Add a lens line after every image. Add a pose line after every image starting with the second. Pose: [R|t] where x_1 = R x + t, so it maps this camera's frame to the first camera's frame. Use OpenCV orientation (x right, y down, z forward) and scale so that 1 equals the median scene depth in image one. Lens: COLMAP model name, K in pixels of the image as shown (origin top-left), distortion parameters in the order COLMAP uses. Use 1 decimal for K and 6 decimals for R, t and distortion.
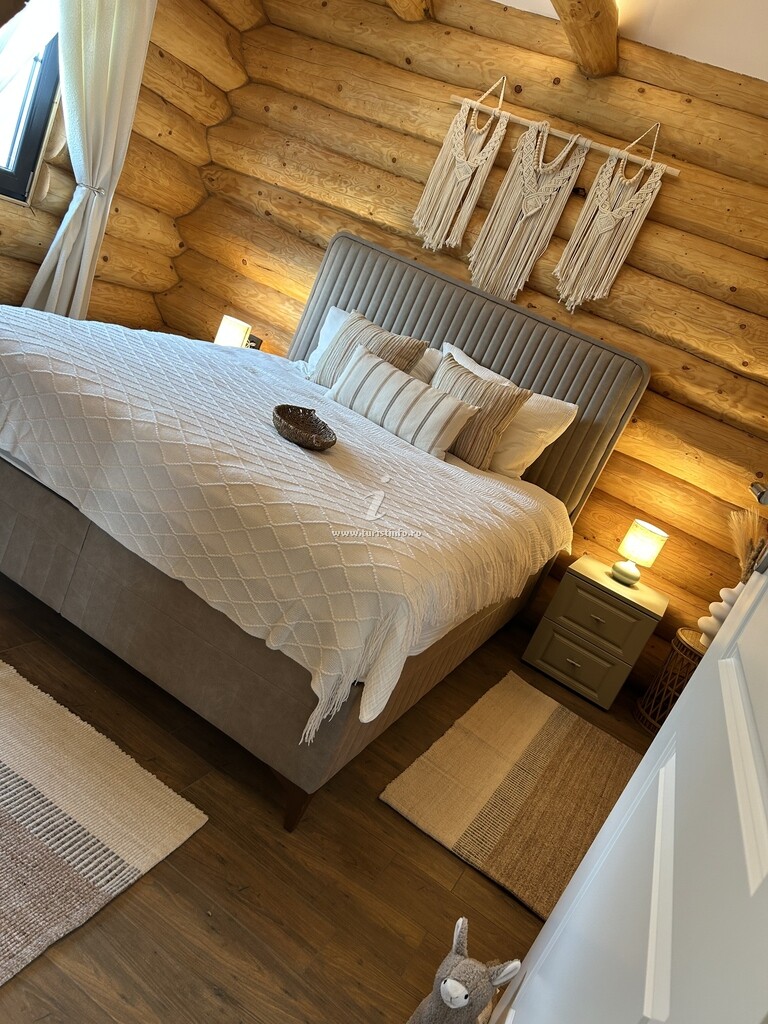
lens RADIAL K [[784.2, 0, 385.0], [0, 784.2, 512.3], [0, 0, 1]] dist [0.015563, -0.026715]
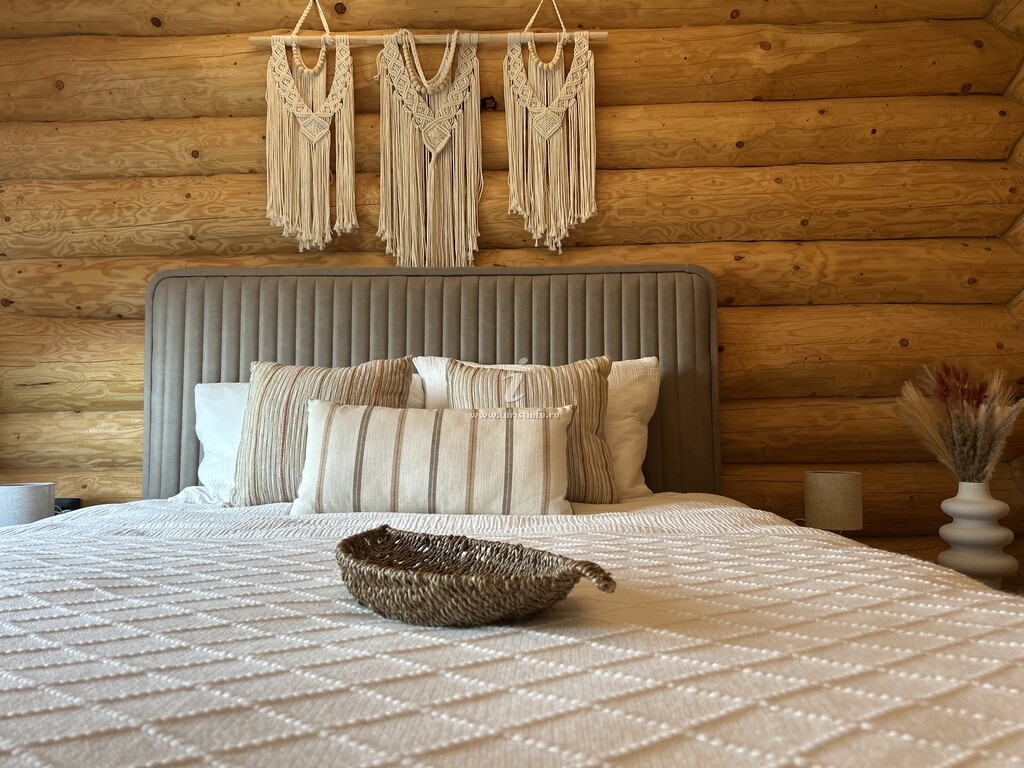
lens RADIAL K [[784.2, 0, 513.3], [0, 784.2, 384.5], [0, 0, 1]] dist [0.015563, -0.026715]
pose [[0.817727, -0.377711, 0.434347, -0.135737], [0.476589, 0.867429, -0.142933, -0.074167], [-0.322778, 0.323885, 0.889333, 0.436808]]
